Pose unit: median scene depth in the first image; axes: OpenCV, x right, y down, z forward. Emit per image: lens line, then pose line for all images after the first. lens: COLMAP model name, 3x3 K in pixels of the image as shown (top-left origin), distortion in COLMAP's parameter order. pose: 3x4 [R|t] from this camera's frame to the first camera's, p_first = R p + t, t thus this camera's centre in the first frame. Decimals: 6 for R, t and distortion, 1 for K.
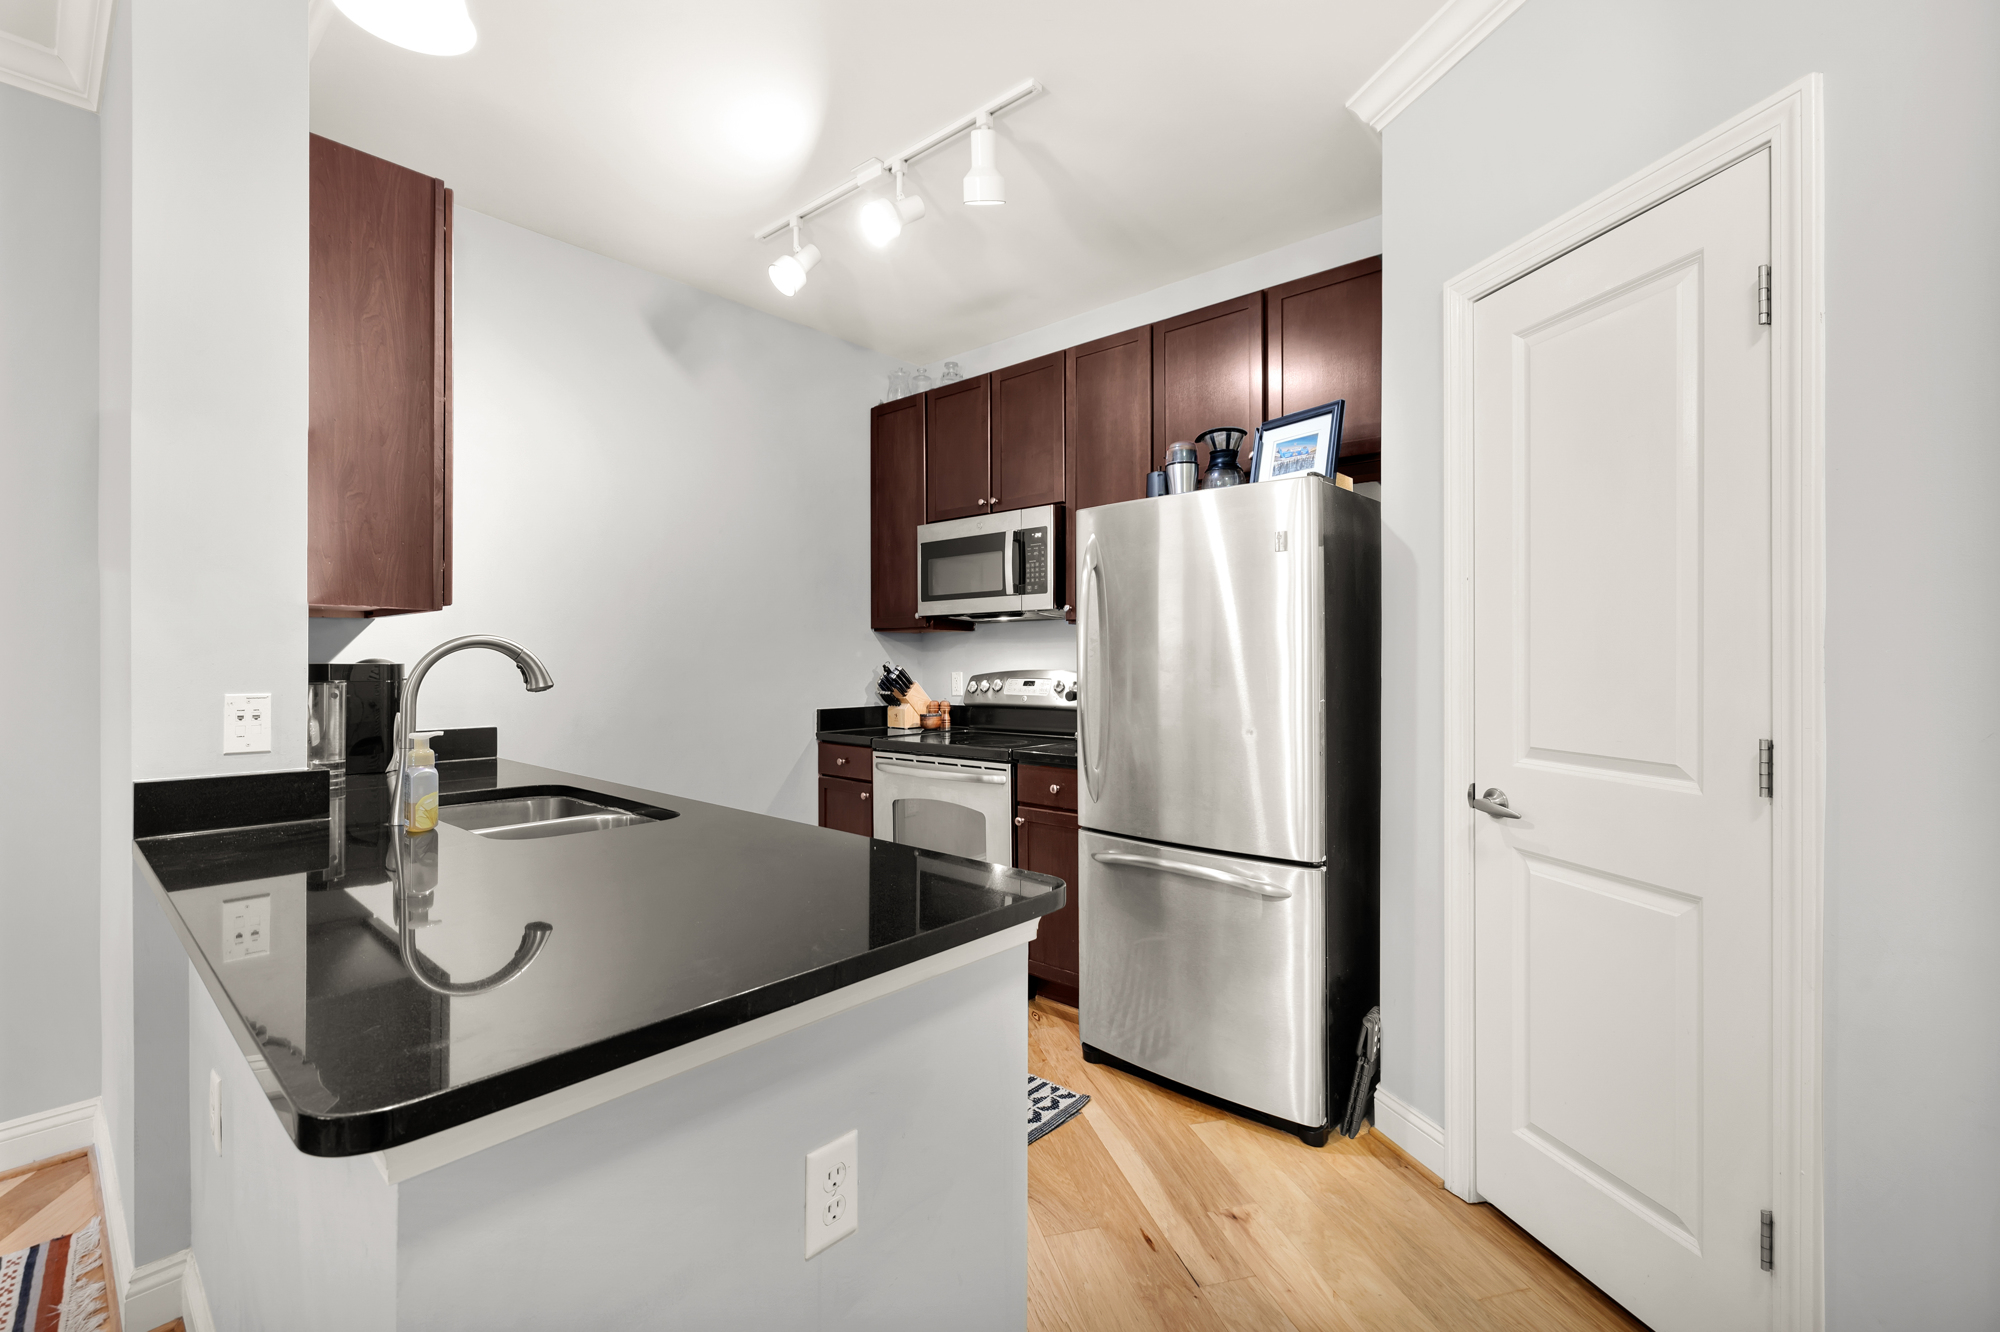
lens RADIAL K [[854.4, 0, 989.4], [0, 854.4, 659.7], [0, 0, 1]] dist [-0.000906, -0.000096]
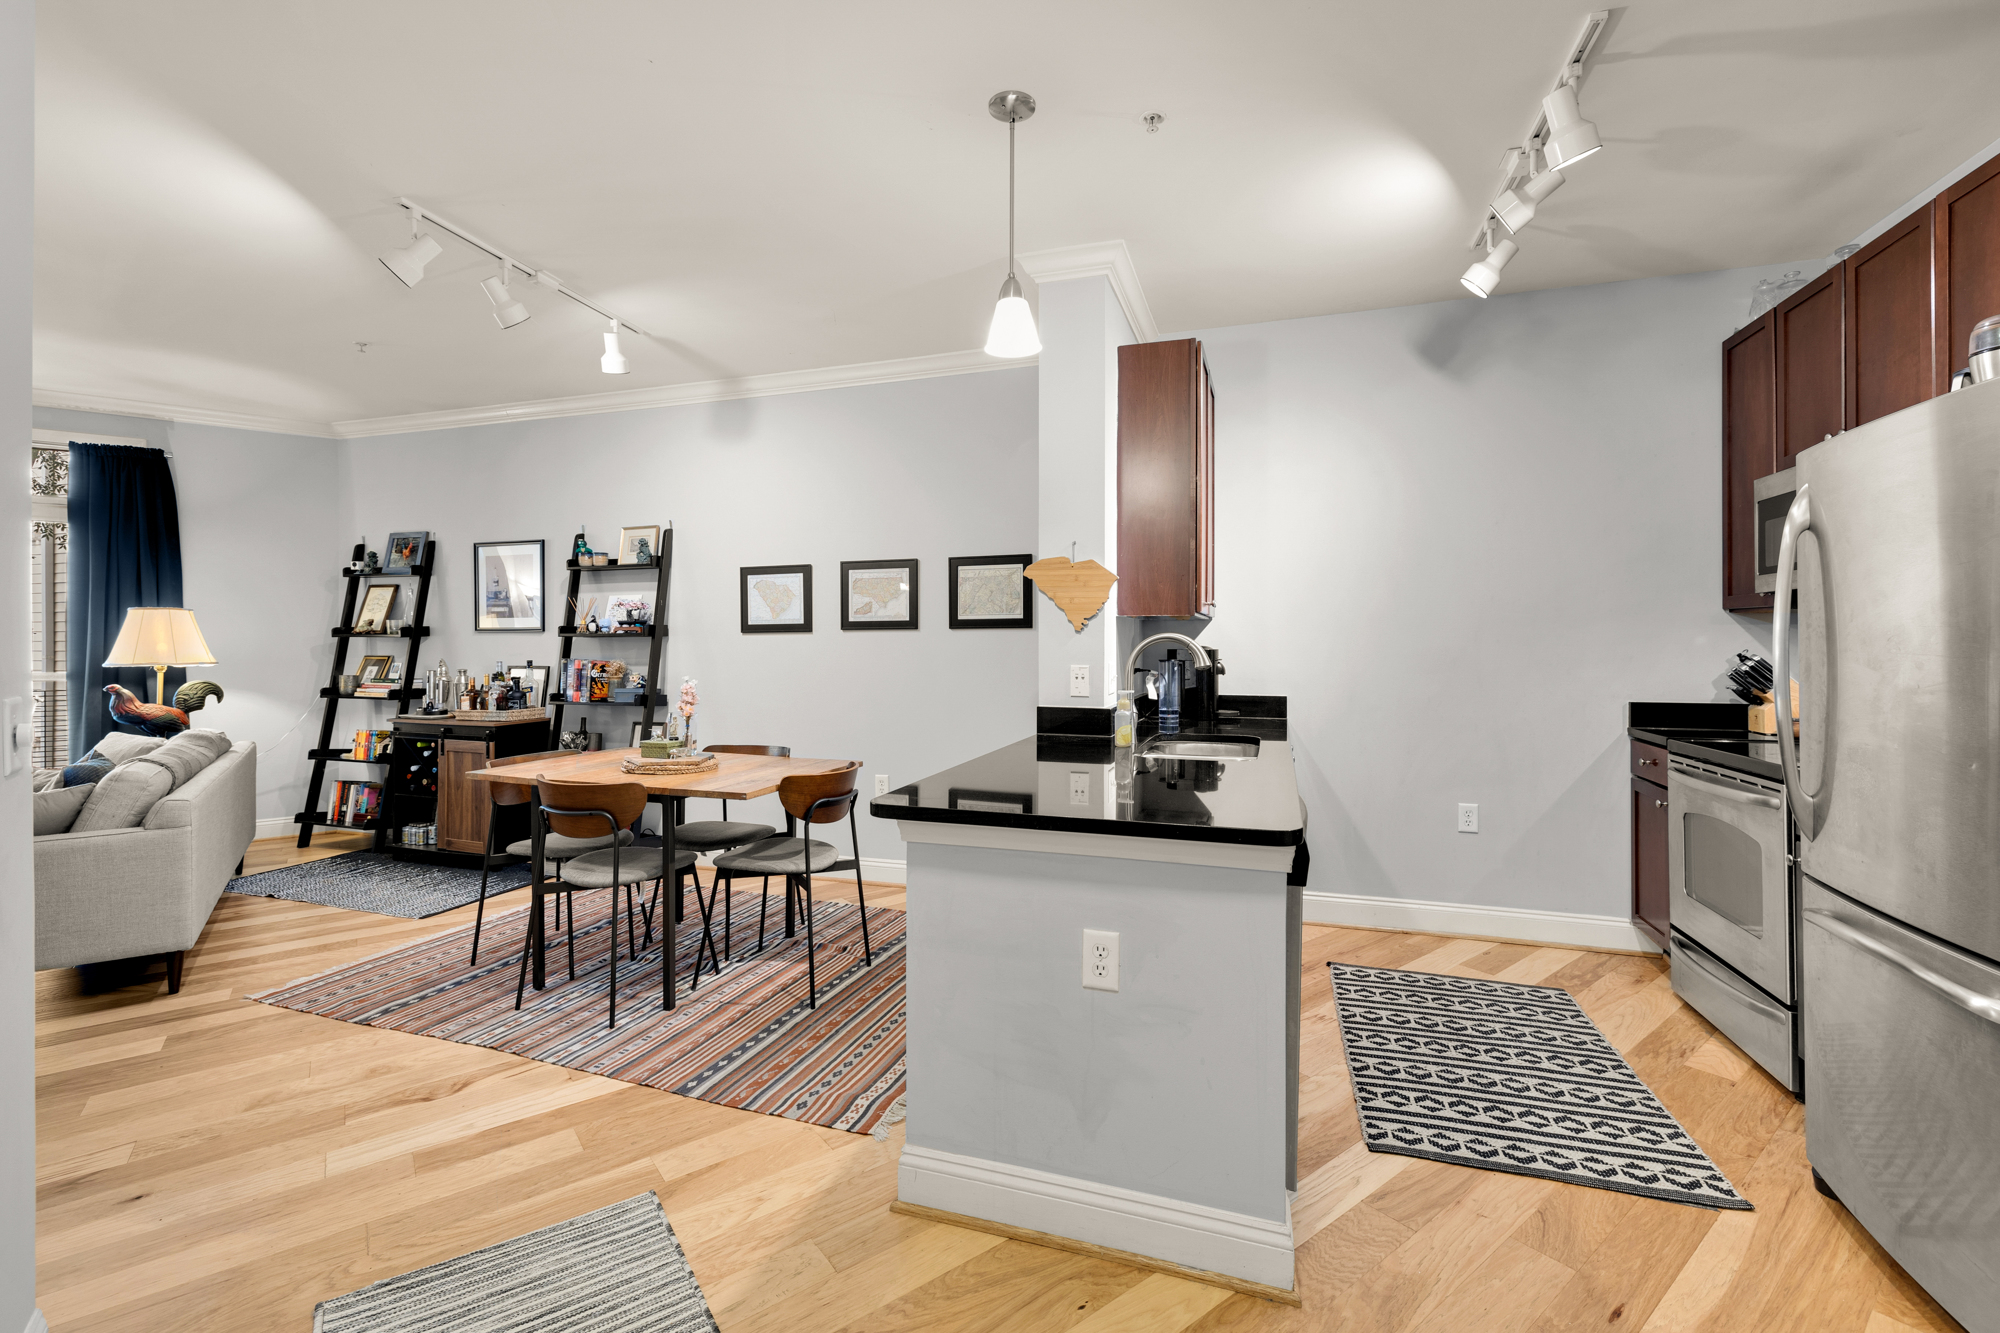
lens RADIAL K [[847.0, 0, 997.0], [0, 847.0, 642.3], [0, 0, 1]] dist [-0.000799, -0.000017]
pose [[0.398630, -0.000772, -0.917112, 0.414312], [0.000690, 1.000000, -0.000542, -0.005628], [0.917112, -0.000417, 0.398630, 0.039237]]
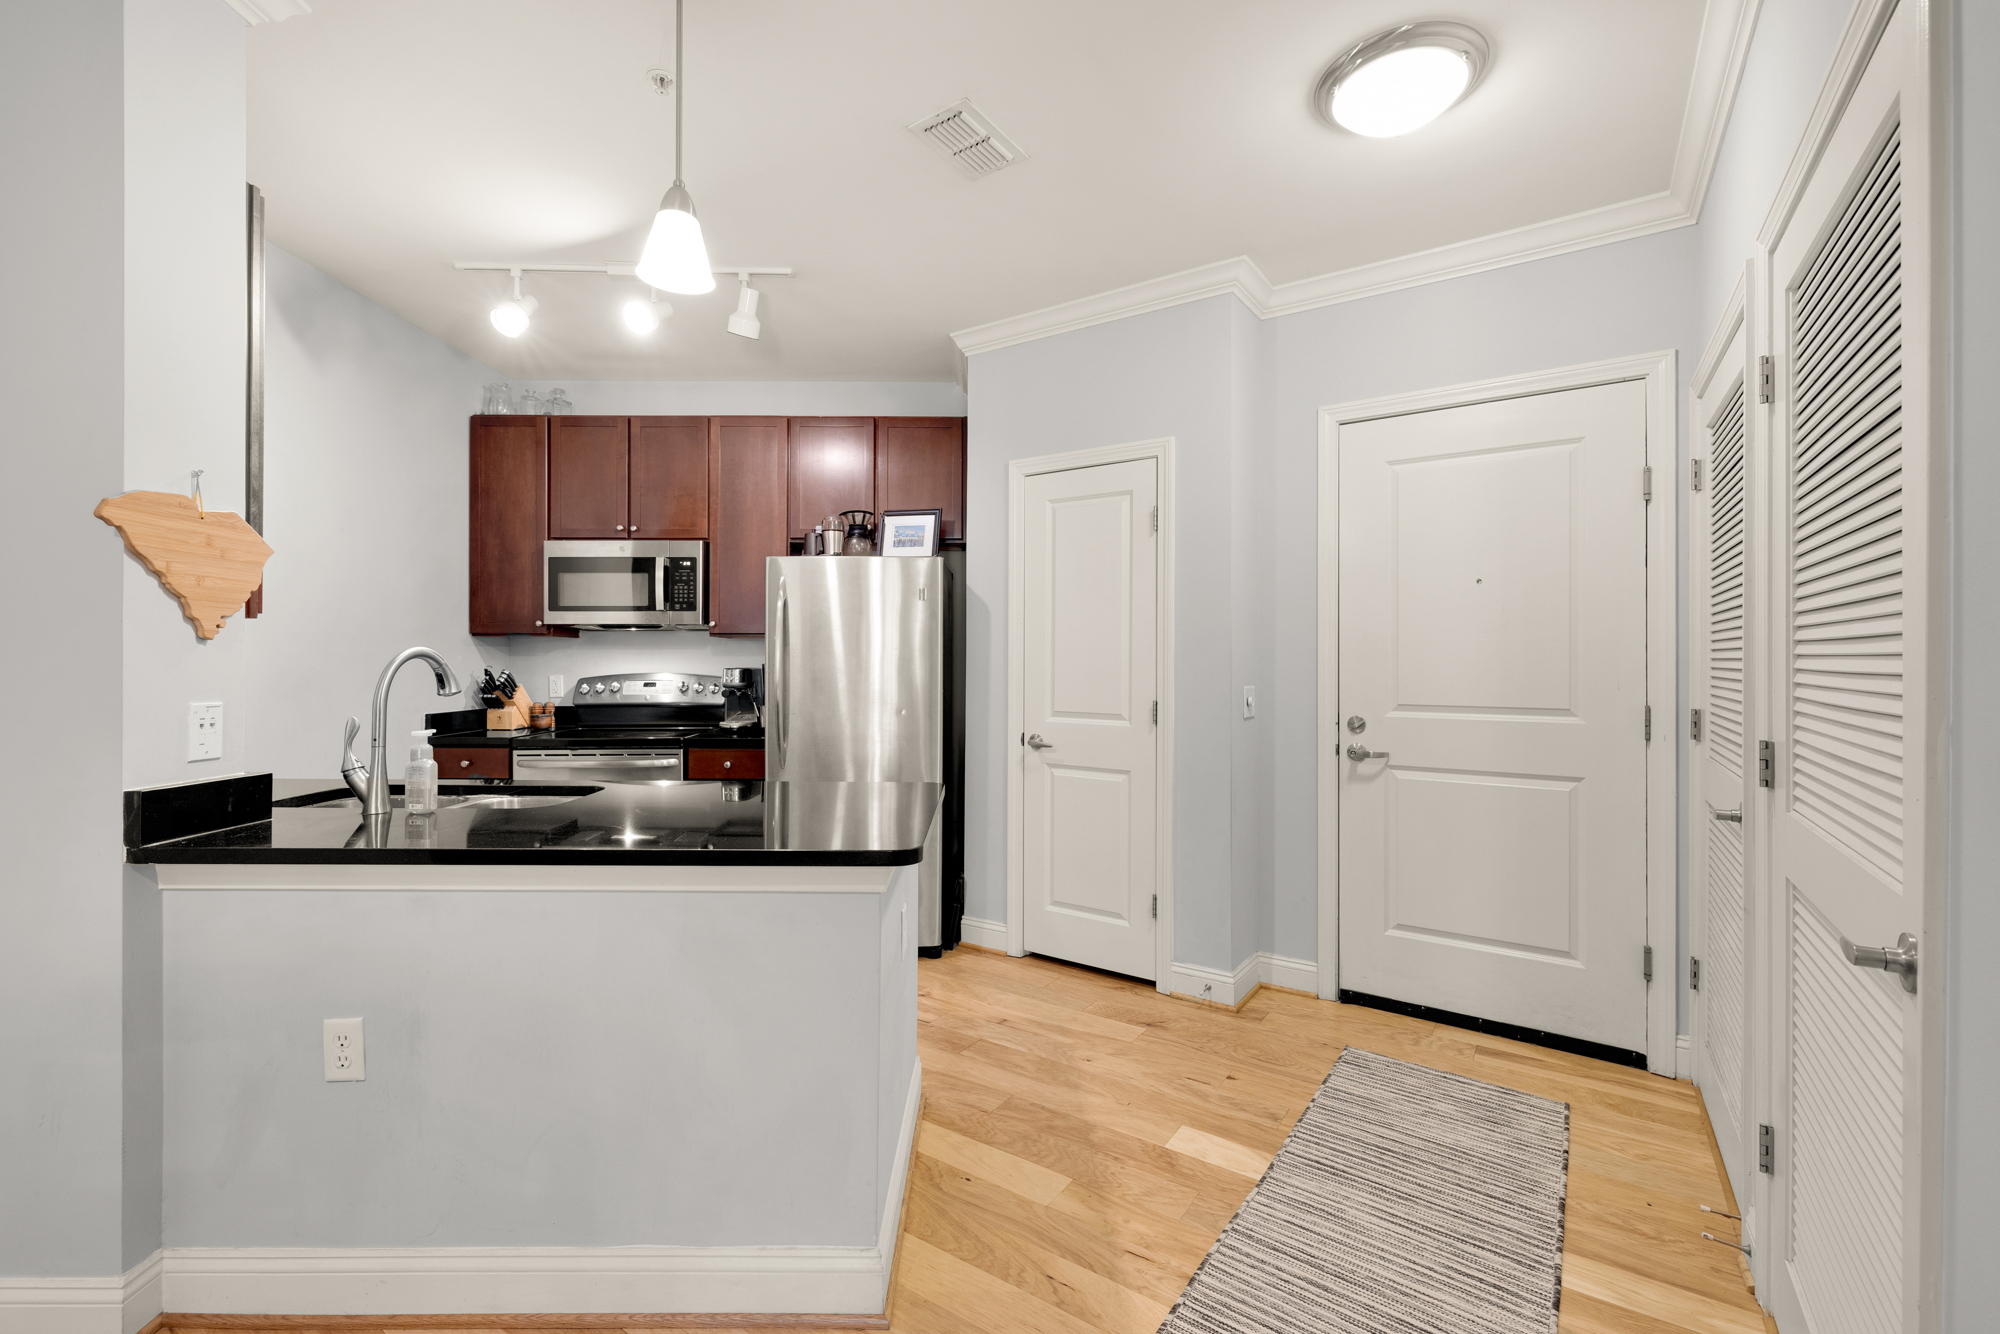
lens RADIAL K [[854.4, 0, 989.4], [0, 854.4, 660.7], [0, 0, 1]] dist [-0.000906, -0.000096]
pose [[0.745107, 0.003031, 0.666938, -0.443132], [-0.003594, 0.999993, -0.000530, -0.007058], [-0.666935, -0.002002, 0.745113, -0.208140]]
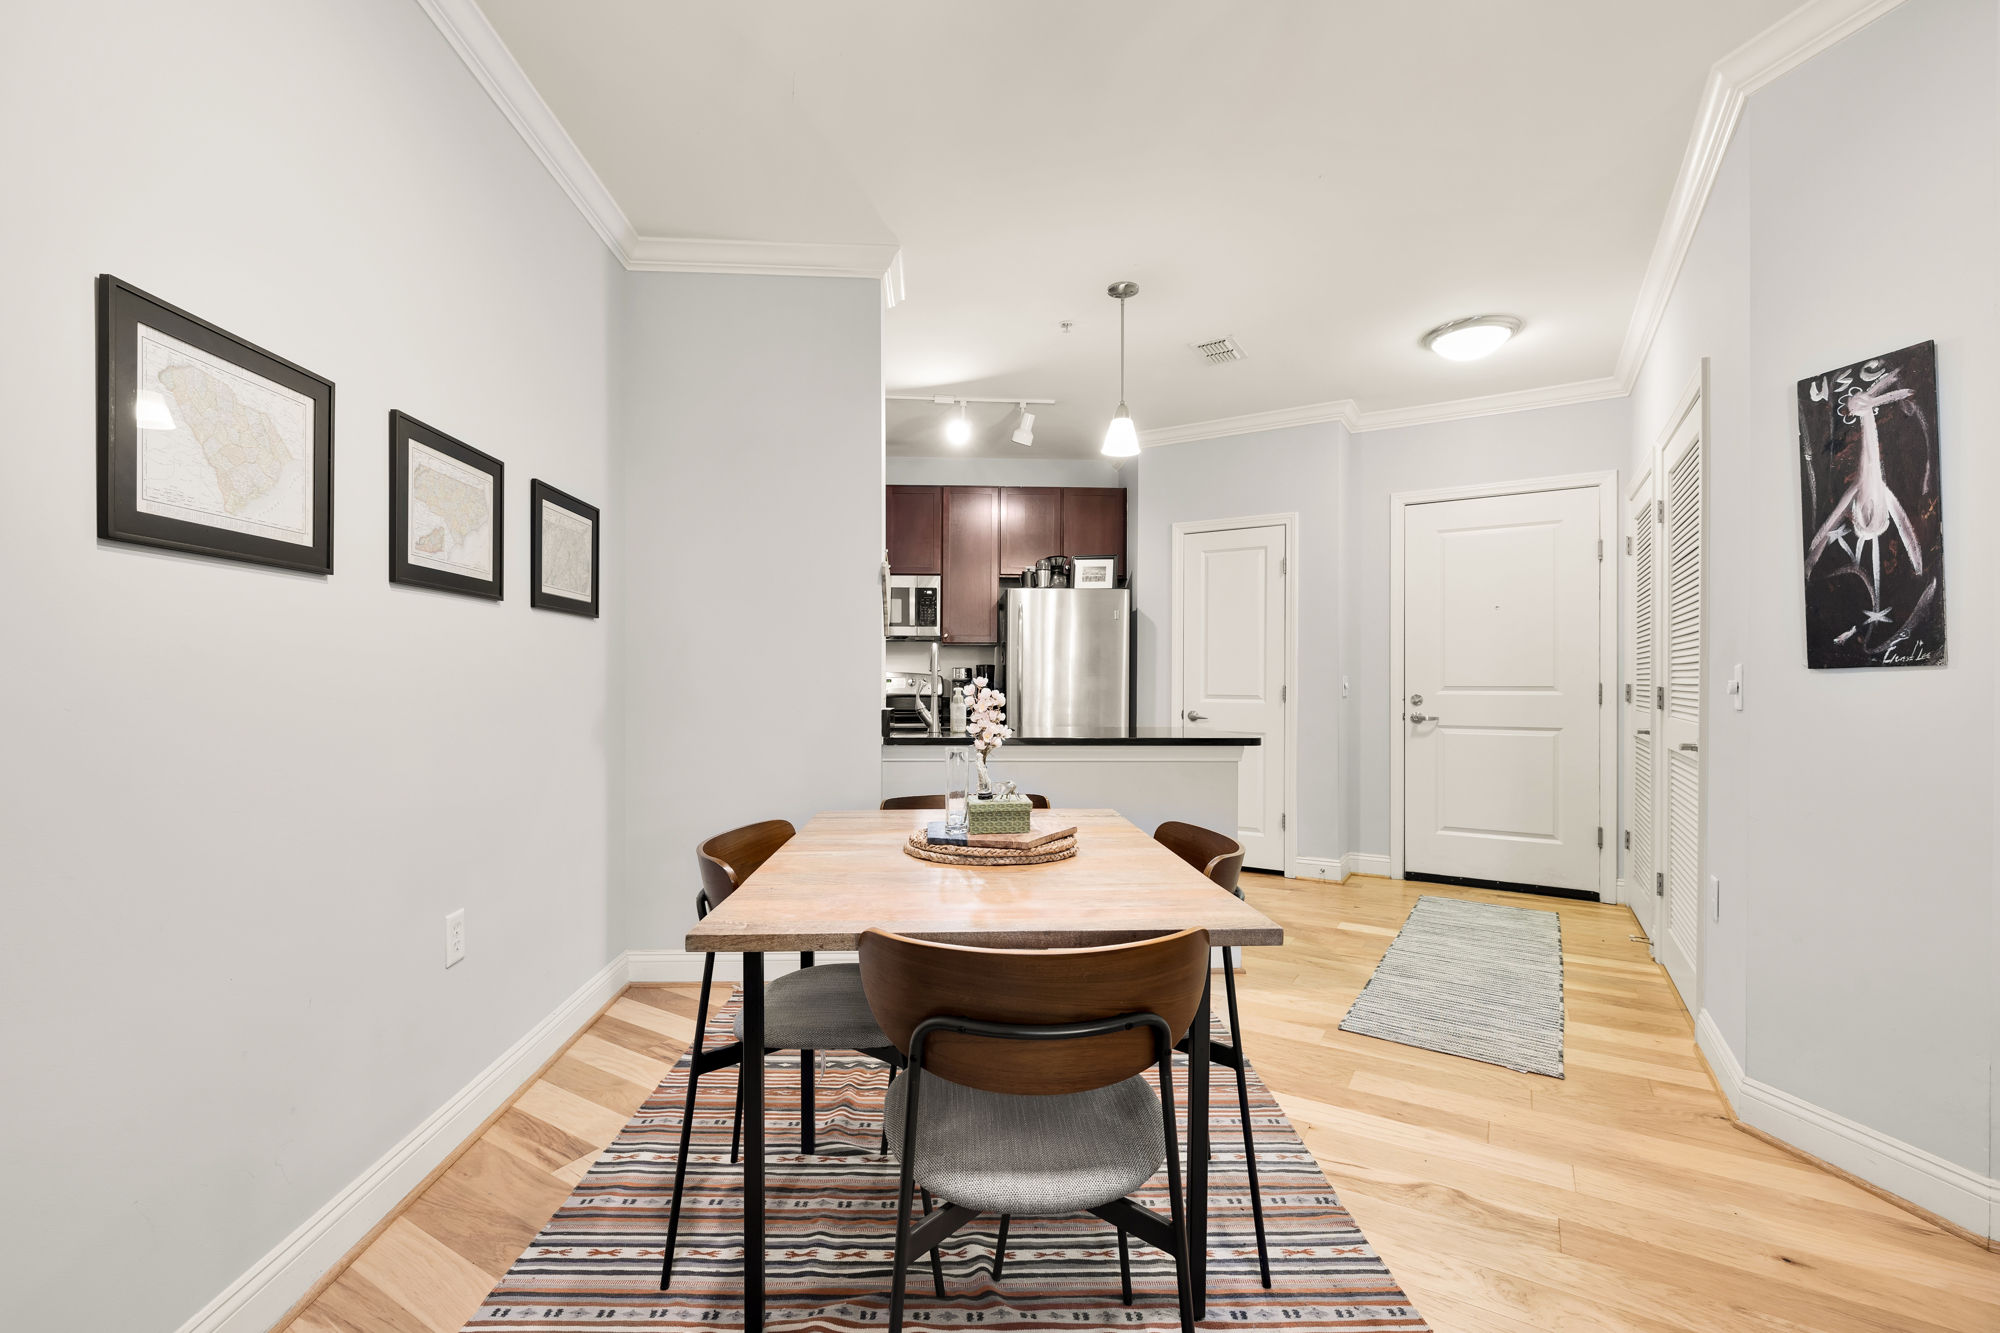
lens RADIAL K [[867.8, 0, 975.0], [0, 867.8, 684.5], [0, 0, 1]] dist [-0.001158, 0.000038]
pose [[0.716097, 0.002341, 0.697997, -1.104801], [-0.003729, 0.999993, 0.000471, 0.038473], [-0.697990, -0.002940, 0.716101, -0.313302]]
